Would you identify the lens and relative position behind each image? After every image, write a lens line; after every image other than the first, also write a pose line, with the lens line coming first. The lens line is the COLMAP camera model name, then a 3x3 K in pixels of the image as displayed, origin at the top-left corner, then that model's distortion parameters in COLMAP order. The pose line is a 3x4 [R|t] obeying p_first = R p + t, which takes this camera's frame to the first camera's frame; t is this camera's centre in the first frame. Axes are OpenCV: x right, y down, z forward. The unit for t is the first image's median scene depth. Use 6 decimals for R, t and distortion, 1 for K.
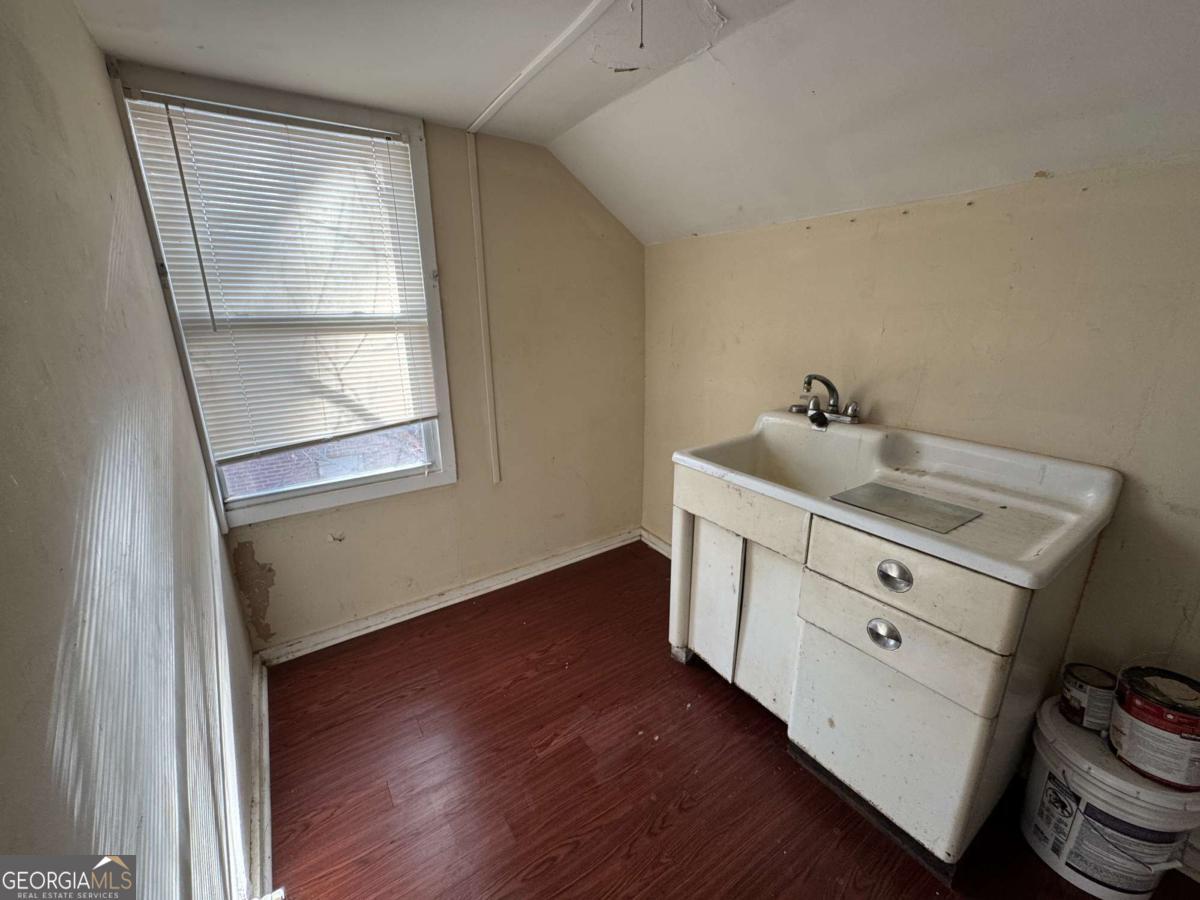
lens RADIAL K [[478.1, 0, 601.2], [0, 478.1, 450.6], [0, 0, 1]] dist [-0.003066, 0.000215]
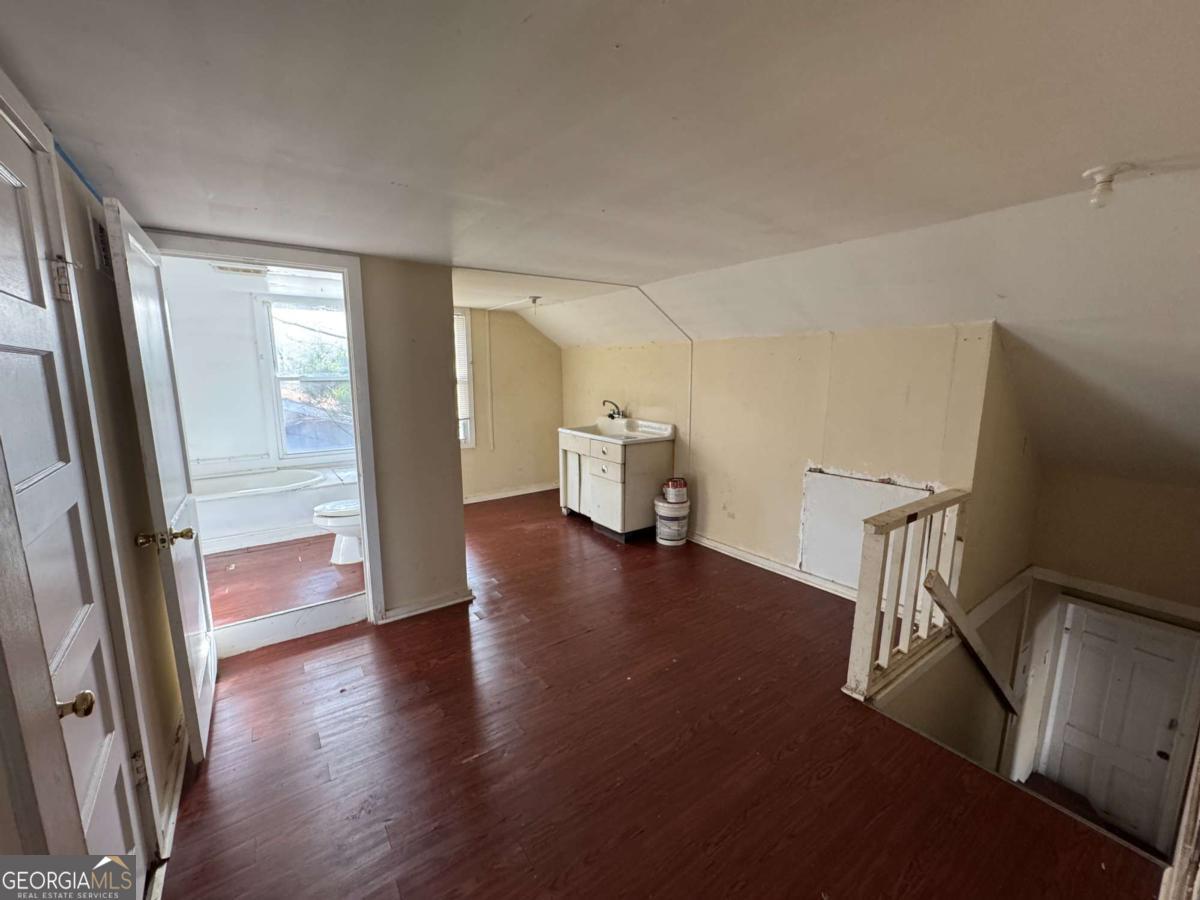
lens RADIAL K [[478.1, 0, 601.2], [0, 478.1, 450.6], [0, 0, 1]] dist [-0.003066, 0.000215]
pose [[0.999532, 0.010507, 0.028737, 0.325493], [-0.007117, 0.993267, -0.115625, 0.461854], [-0.029759, 0.115366, 0.992877, -1.767279]]
